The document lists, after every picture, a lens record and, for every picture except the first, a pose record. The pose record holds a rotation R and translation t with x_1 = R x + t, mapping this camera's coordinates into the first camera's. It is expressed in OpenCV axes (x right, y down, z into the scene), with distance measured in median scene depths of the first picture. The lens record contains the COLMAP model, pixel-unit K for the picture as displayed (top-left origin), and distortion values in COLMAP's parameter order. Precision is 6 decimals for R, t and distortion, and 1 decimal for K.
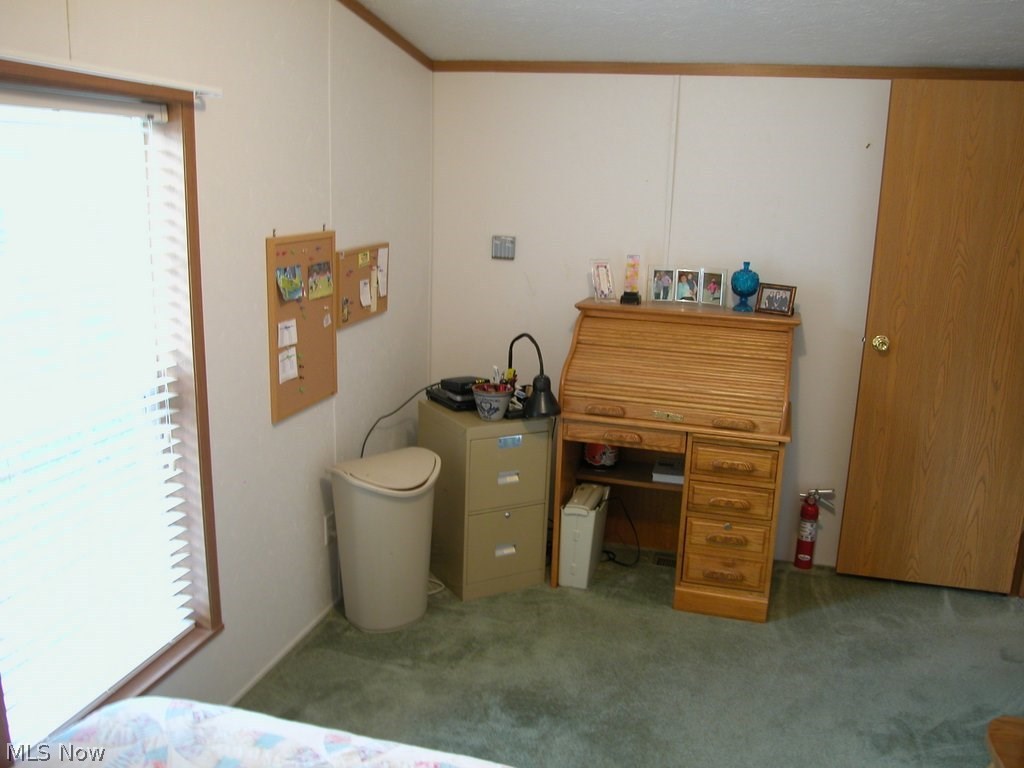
lens RADIAL K [[904.2, 0, 512.2], [0, 904.2, 386.3], [0, 0, 1]] dist [-0.091612, 0.042860]
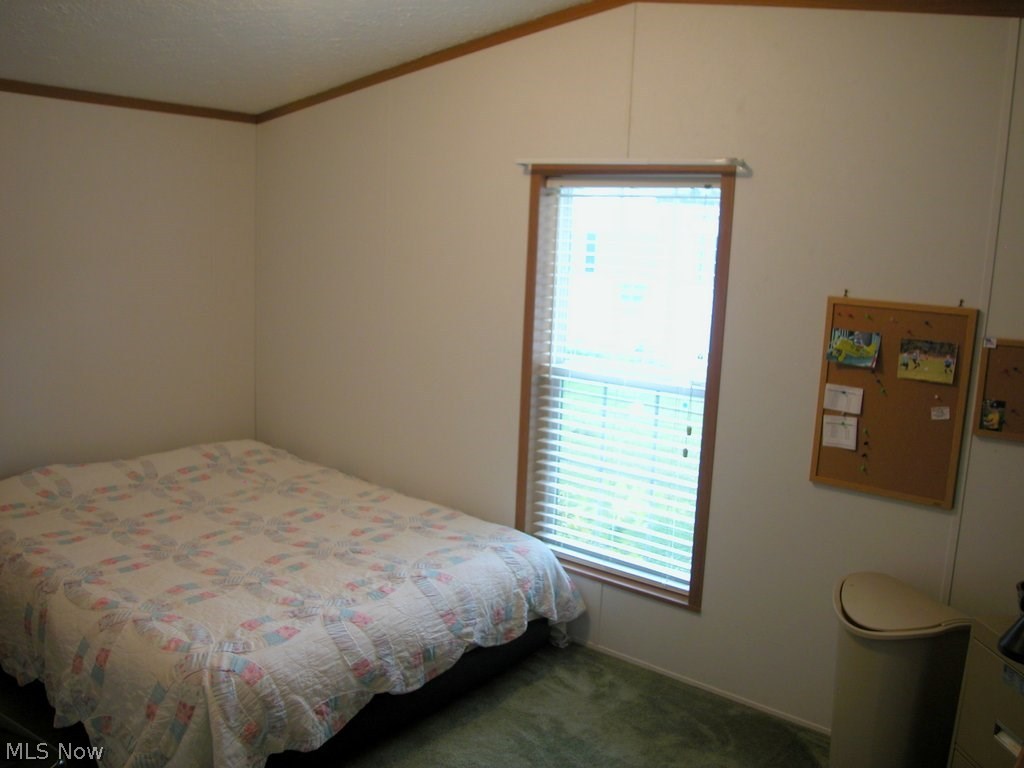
lens RADIAL K [[904.2, 0, 511.2], [0, 904.2, 383.0], [0, 0, 1]] dist [-0.091612, 0.042860]
pose [[-0.438141, 0.141515, -0.887697, 0.733248], [-0.222993, 0.939551, 0.259844, -0.239526], [0.870808, 0.311798, -0.380099, 1.036678]]
